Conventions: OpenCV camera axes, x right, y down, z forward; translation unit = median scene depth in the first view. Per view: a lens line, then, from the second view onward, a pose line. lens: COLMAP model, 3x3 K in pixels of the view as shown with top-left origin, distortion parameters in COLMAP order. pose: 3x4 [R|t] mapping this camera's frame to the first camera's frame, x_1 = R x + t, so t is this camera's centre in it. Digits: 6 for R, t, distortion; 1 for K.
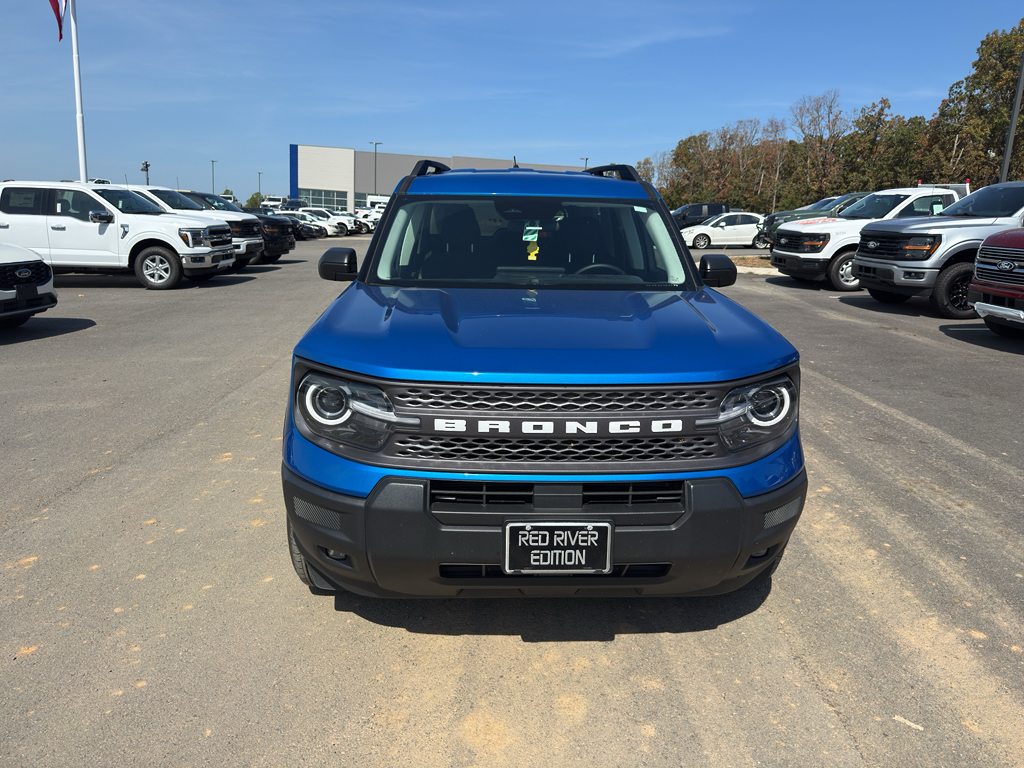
lens RADIAL K [[758.7, 0, 512.0], [0, 758.7, 384.0], [0, 0, 1]] dist [0.034873, -0.046002]
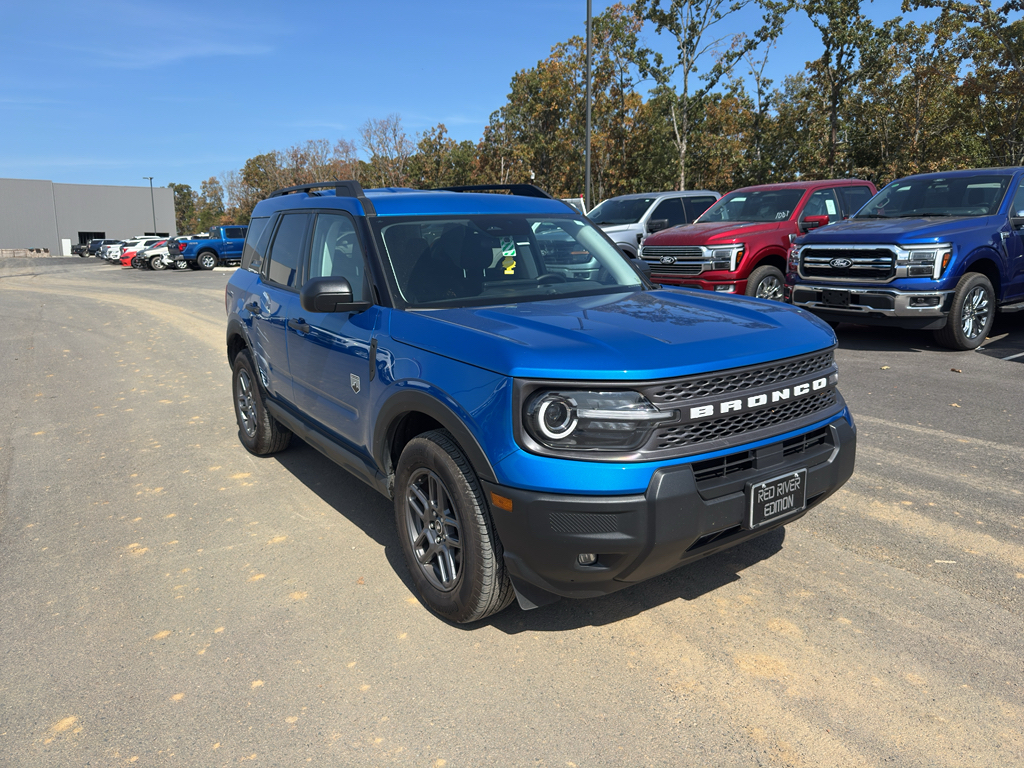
lens RADIAL K [[769.6, 0, 512.0], [0, 769.6, 384.0], [0, 0, 1]] dist [0.020633, -0.007245]
pose [[0.840397, -0.146017, 0.521931, -0.277406], [0.159851, 0.986963, 0.018728, -0.016212], [-0.517862, 0.067692, 0.852782, 0.049274]]
